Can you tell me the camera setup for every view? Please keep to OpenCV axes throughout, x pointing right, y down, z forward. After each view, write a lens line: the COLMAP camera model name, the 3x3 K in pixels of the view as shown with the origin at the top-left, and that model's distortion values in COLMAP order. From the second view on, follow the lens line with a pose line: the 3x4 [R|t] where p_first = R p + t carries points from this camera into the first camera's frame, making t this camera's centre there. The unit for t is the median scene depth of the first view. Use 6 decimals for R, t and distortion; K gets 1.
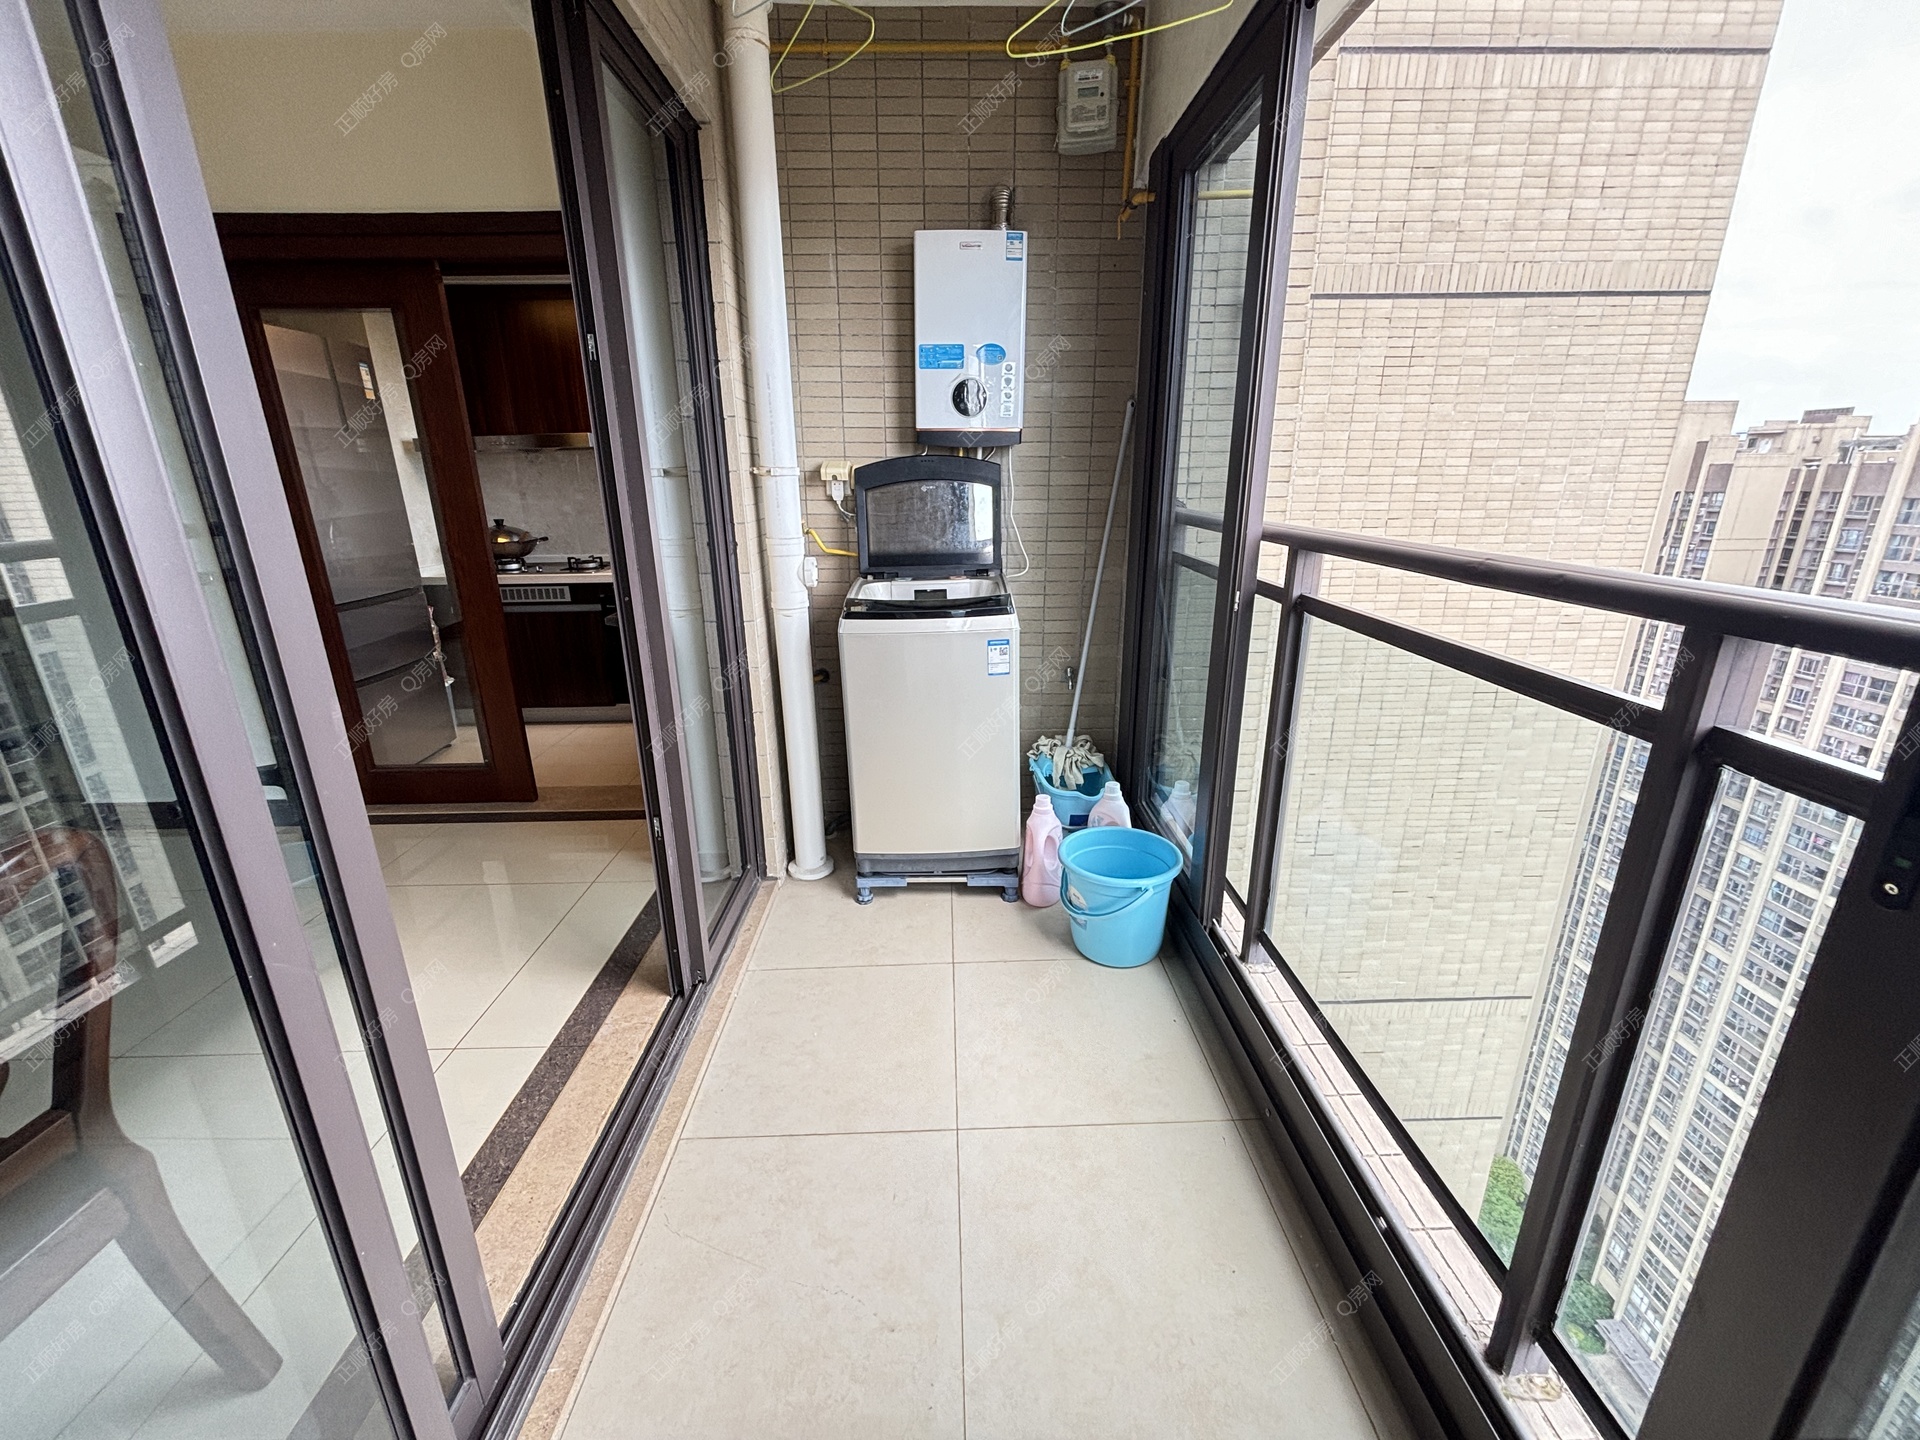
lens RADIAL K [[775.1, 0, 961.3], [0, 775.1, 706.3], [0, 0, 1]] dist [-0.001099, 0.000486]
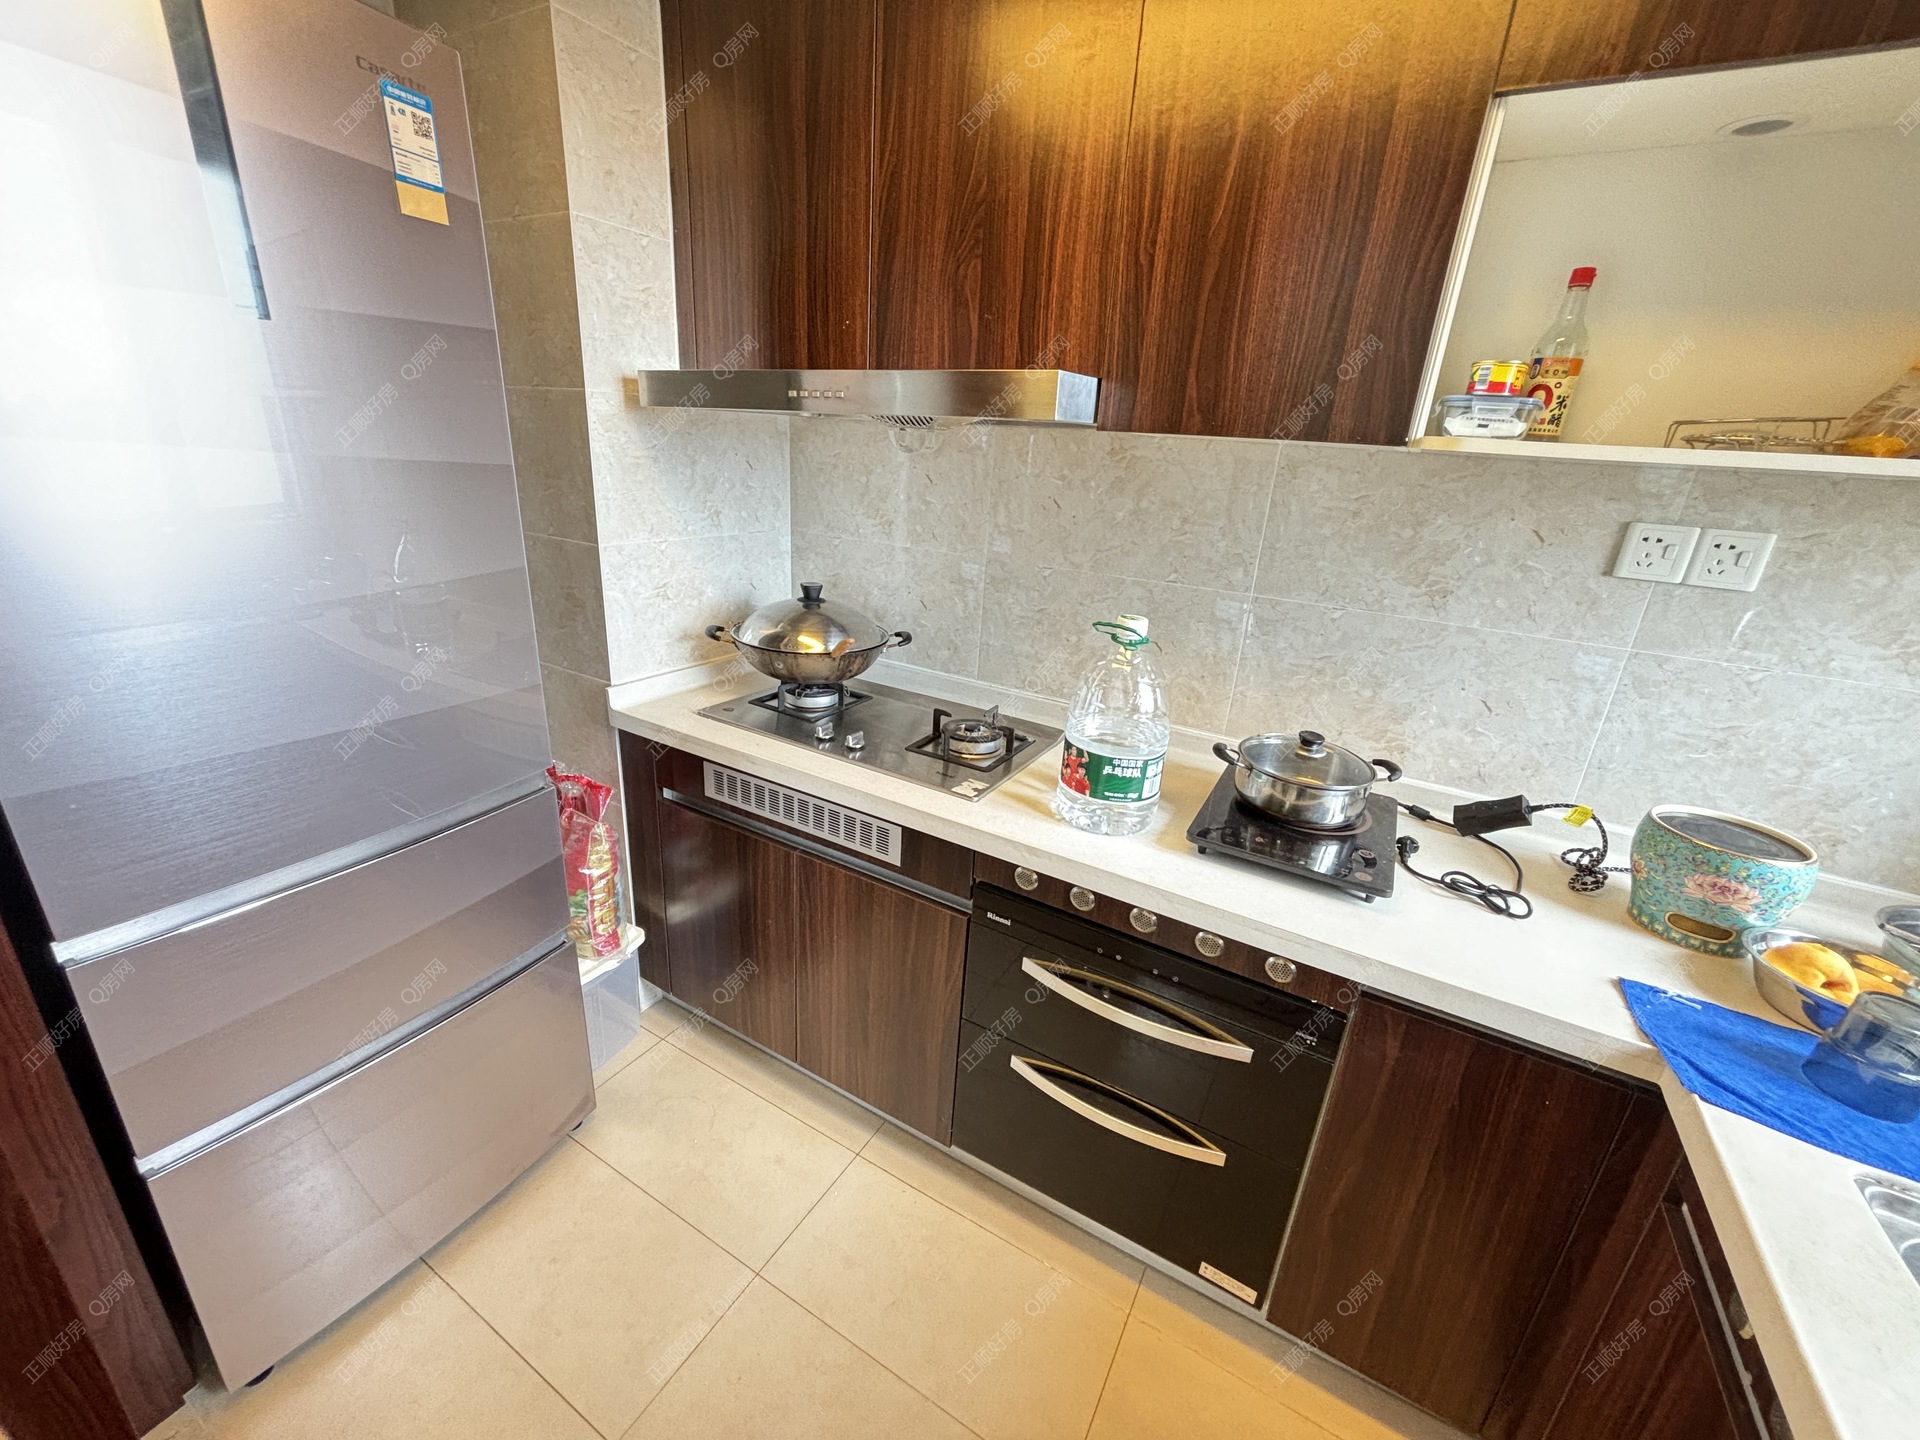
lens RADIAL K [[775.1, 0, 970.5], [0, 775.1, 720.1], [0, 0, 1]] dist [-0.001099, 0.000486]
pose [[0.851565, 0.230745, -0.470738, -0.332677], [-0.214704, 0.972672, 0.088382, -0.236690], [0.478268, 0.025806, 0.877835, 0.715754]]
